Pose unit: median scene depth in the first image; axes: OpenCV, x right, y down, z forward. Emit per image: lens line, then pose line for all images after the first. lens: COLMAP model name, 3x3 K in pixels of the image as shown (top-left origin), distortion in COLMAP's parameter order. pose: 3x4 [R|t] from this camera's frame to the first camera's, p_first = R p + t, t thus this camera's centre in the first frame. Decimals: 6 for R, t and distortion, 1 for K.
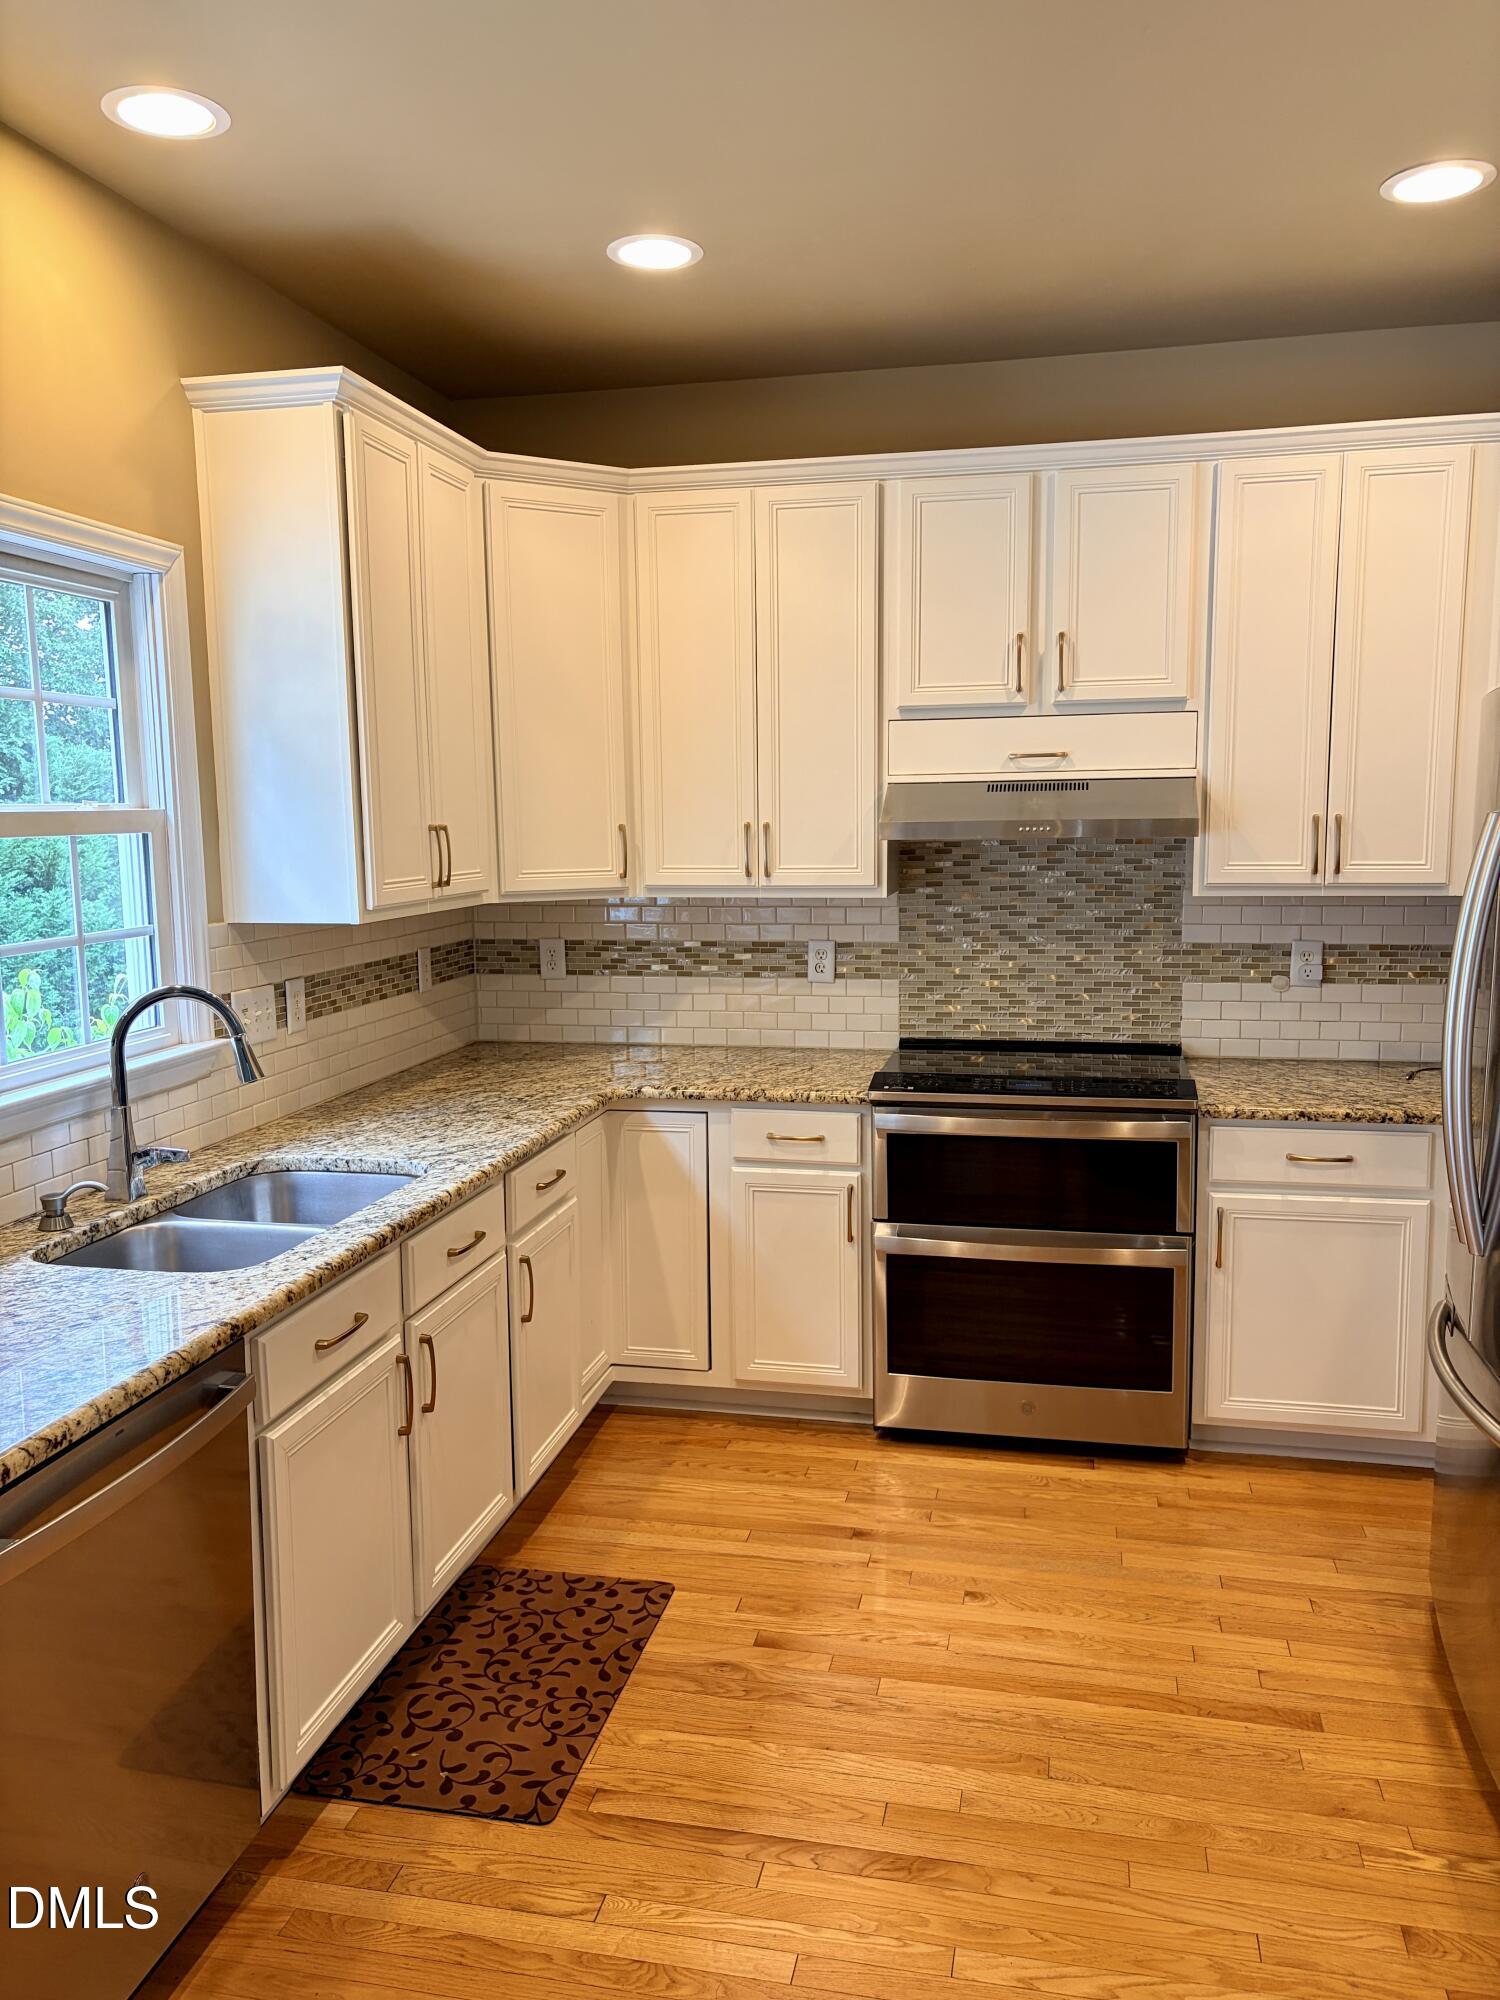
lens RADIAL K [[1528.5, 0, 733.6], [0, 1528.5, 1010.5], [0, 0, 1]] dist [0.055865, -0.055141]
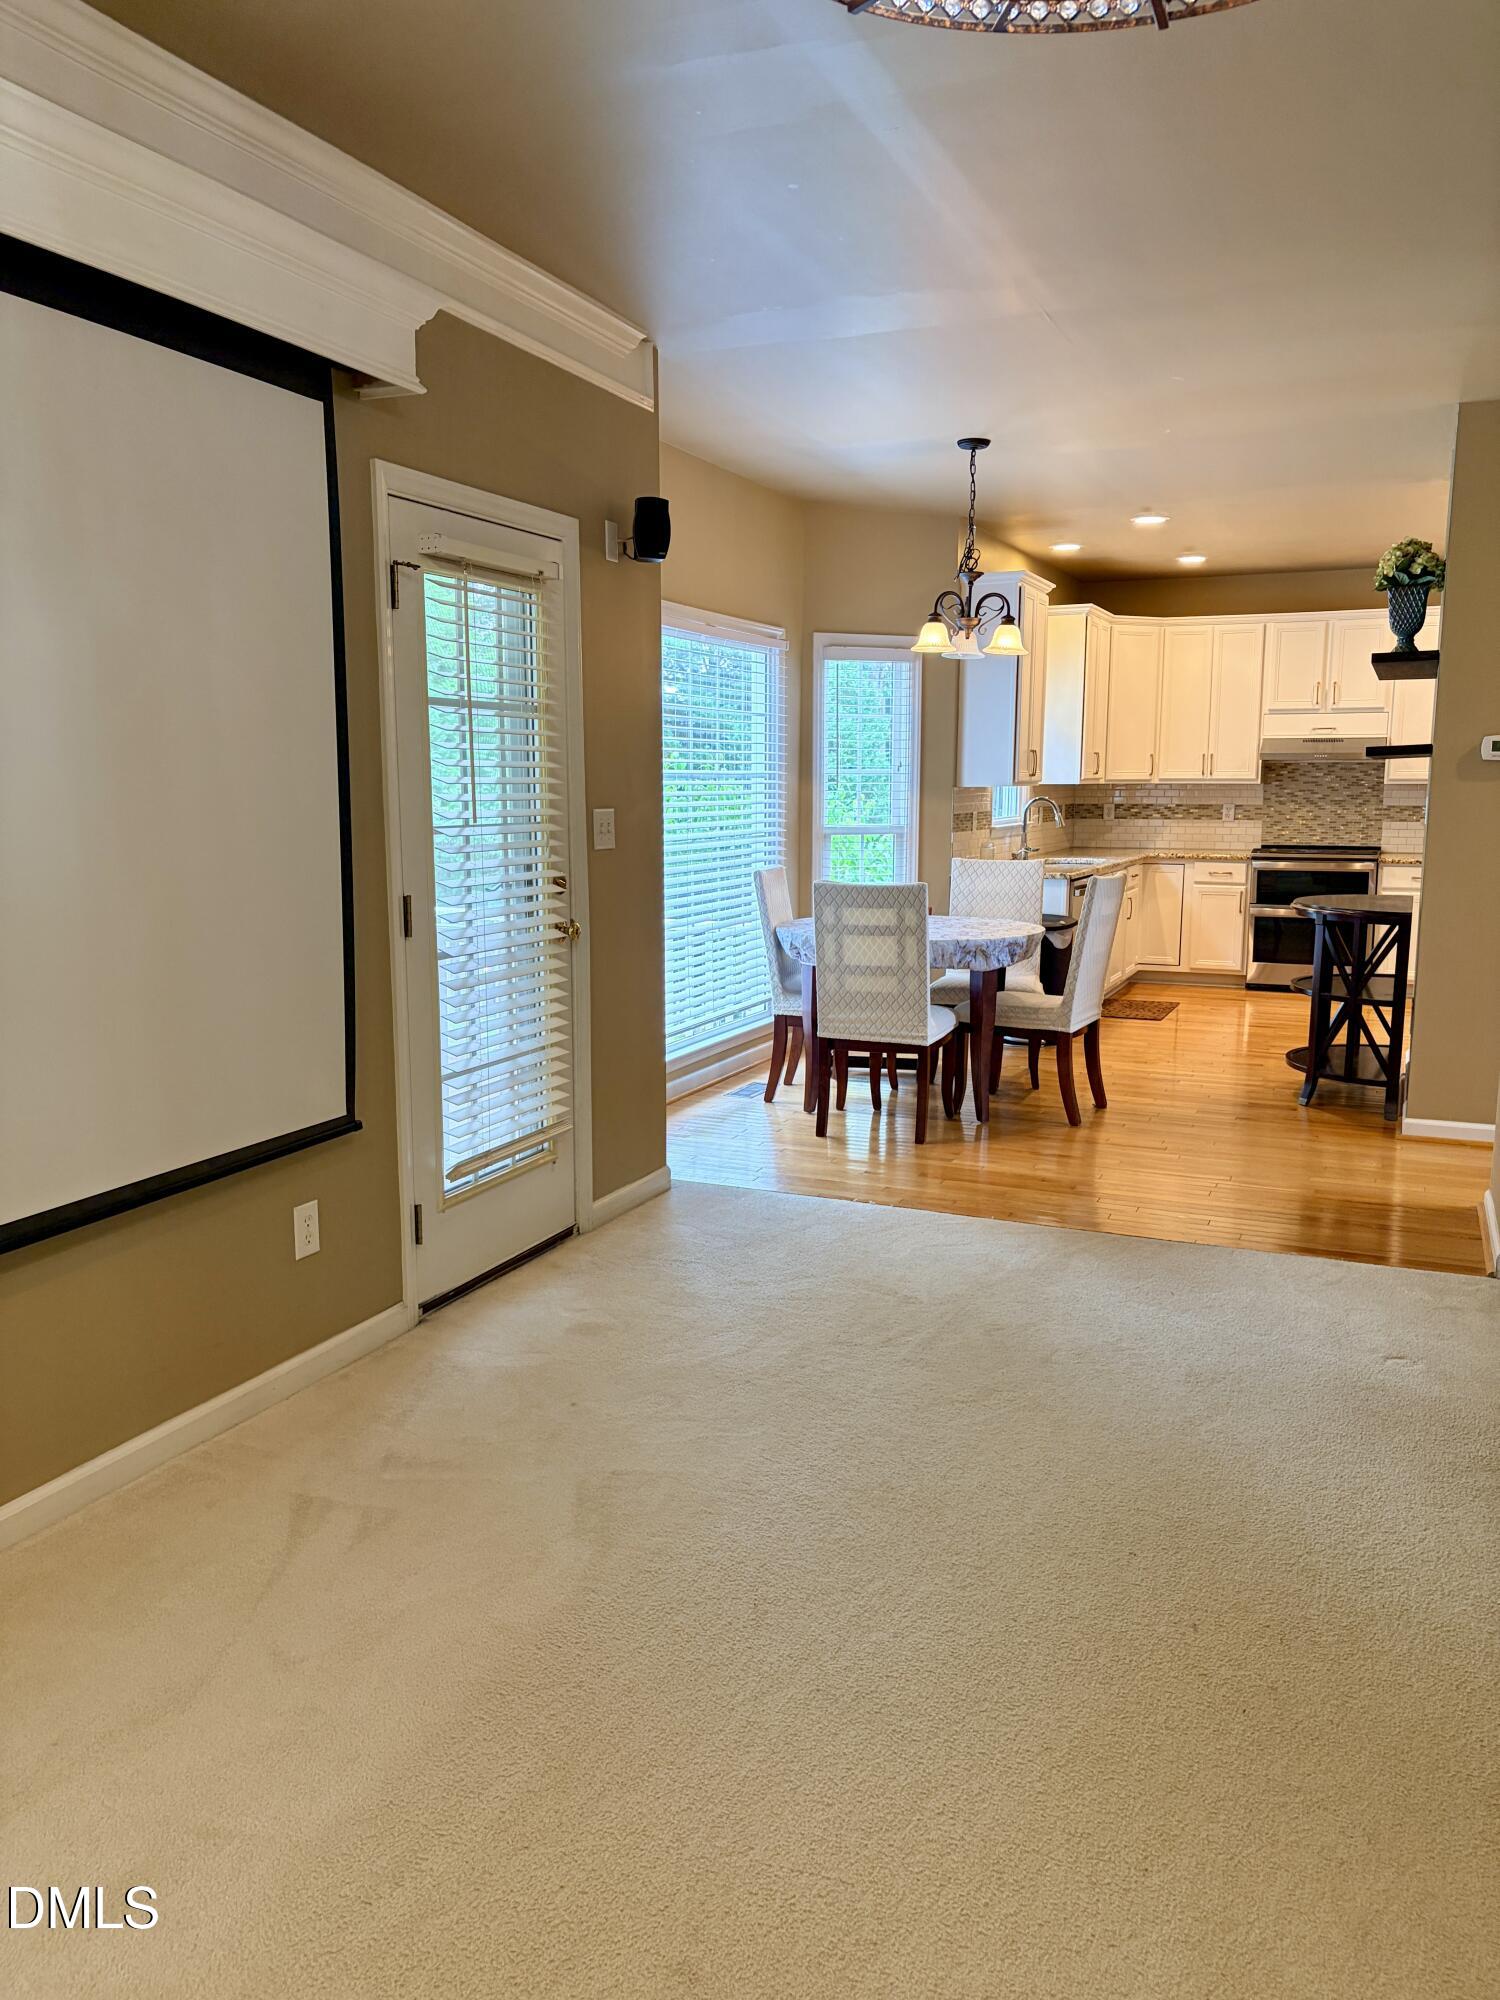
lens RADIAL K [[1528.5, 0, 765.0], [0, 1528.5, 981.7], [0, 0, 1]] dist [0.055865, -0.055141]
pose [[0.983982, 0.041408, -0.173393, -0.257722], [-0.041505, 0.999134, 0.003069, 0.286728], [0.173370, 0.004176, 0.984848, -1.693054]]
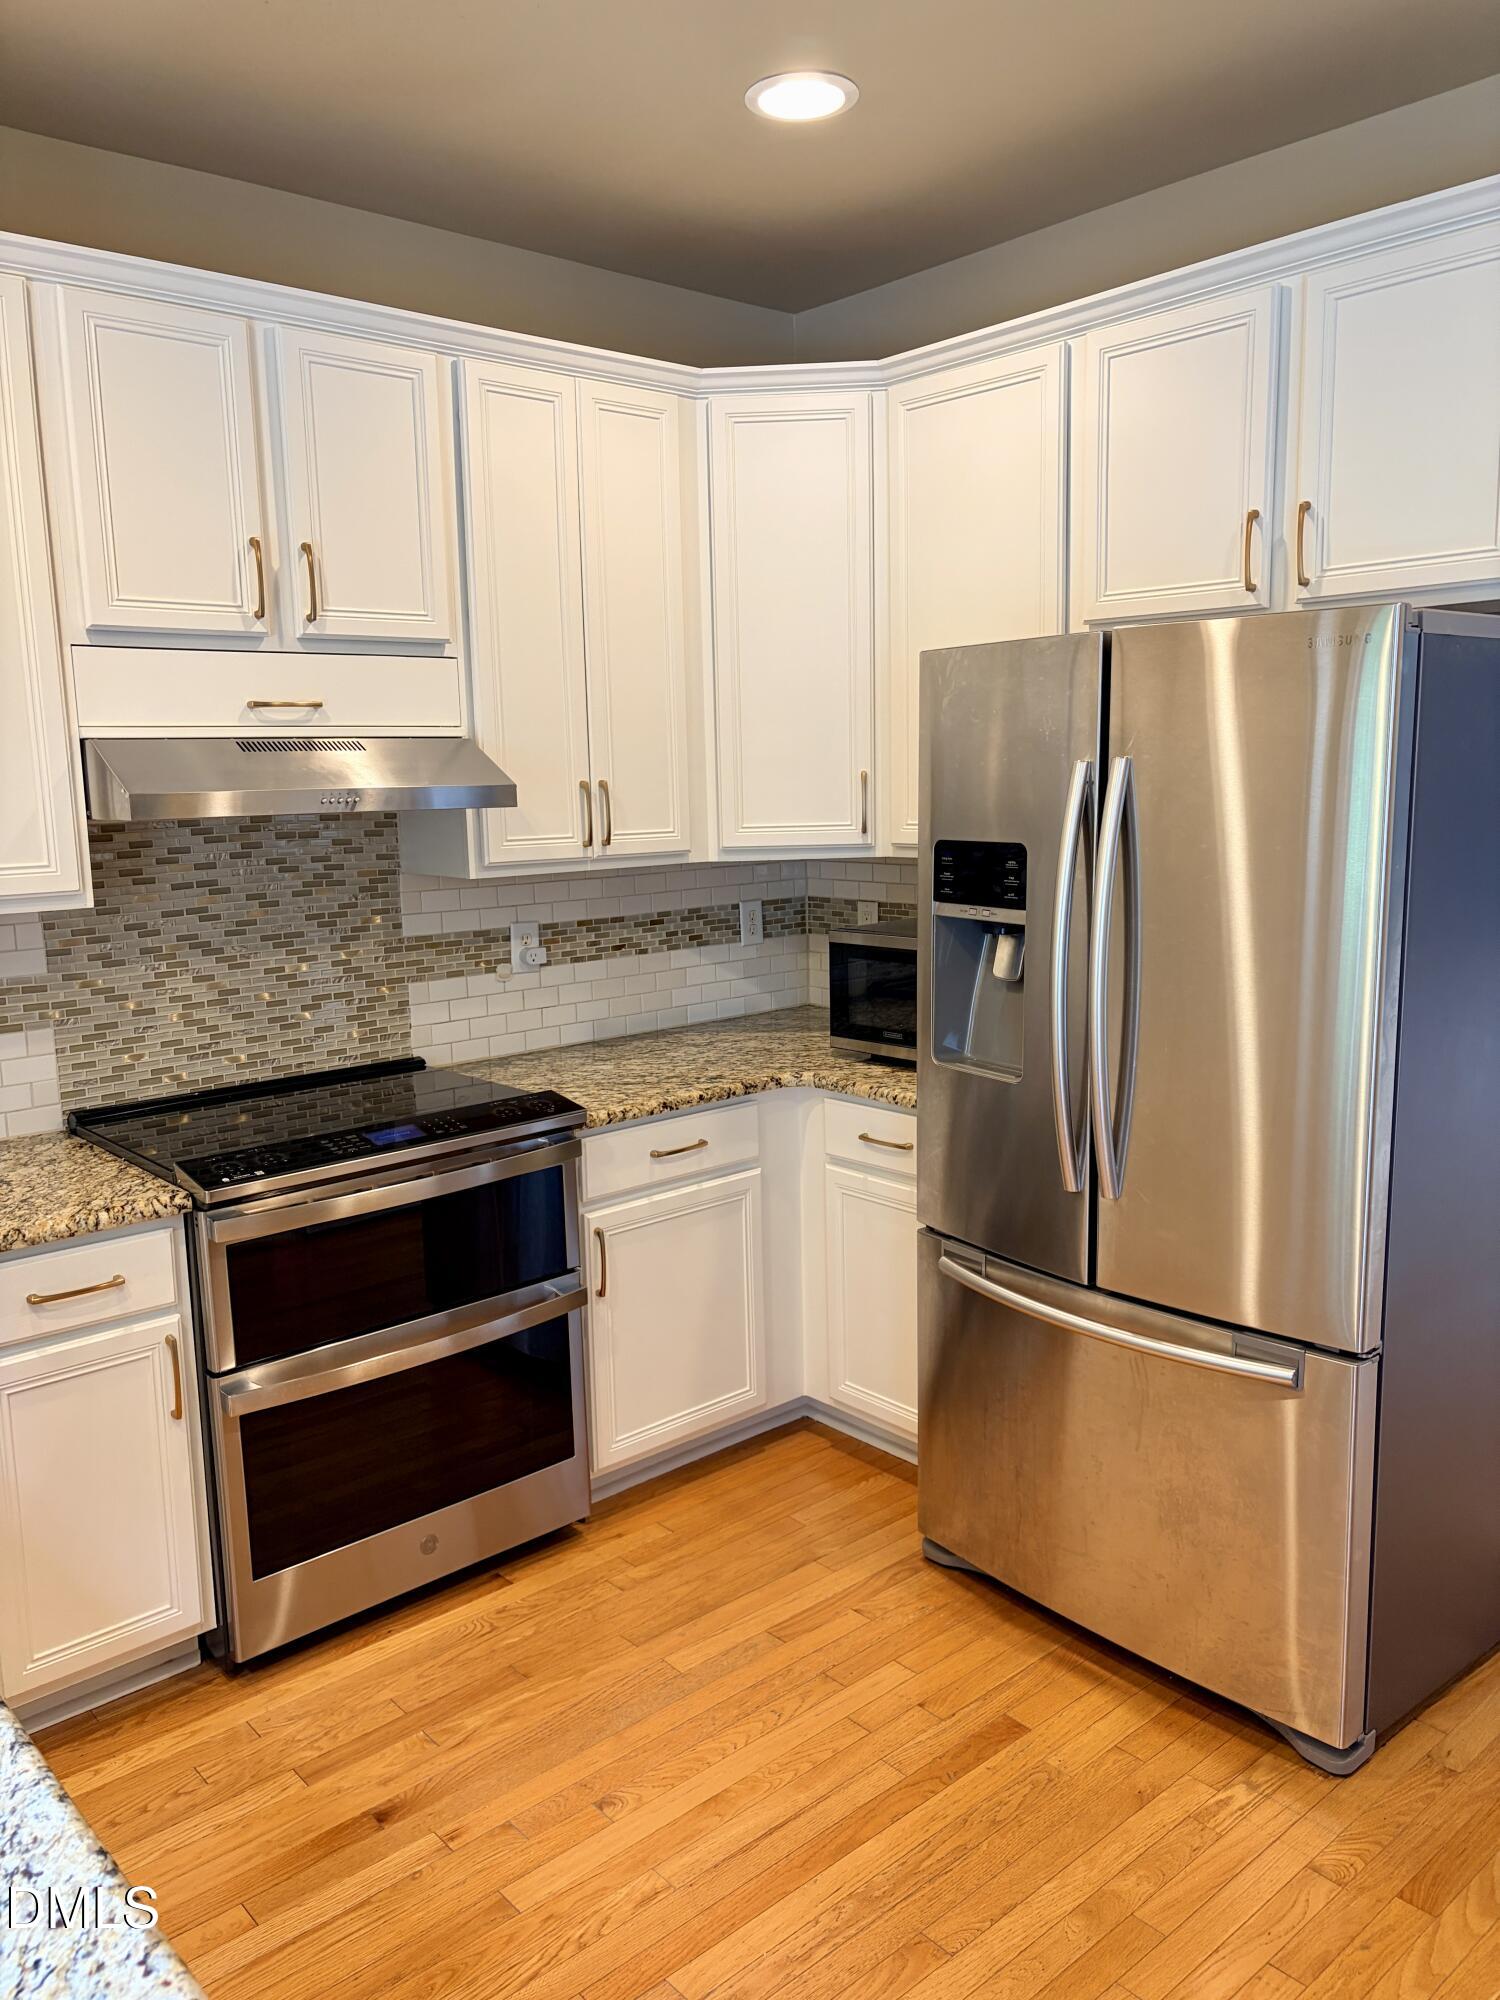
lens RADIAL K [[1528.5, 0, 746.2], [0, 1528.5, 1004.8], [0, 0, 1]] dist [0.055865, -0.055141]
pose [[0.587436, -0.125652, 0.799457, -0.286605], [0.126236, 0.990008, 0.062844, -0.038214], [-0.799365, 0.064003, 0.597428, 0.368785]]
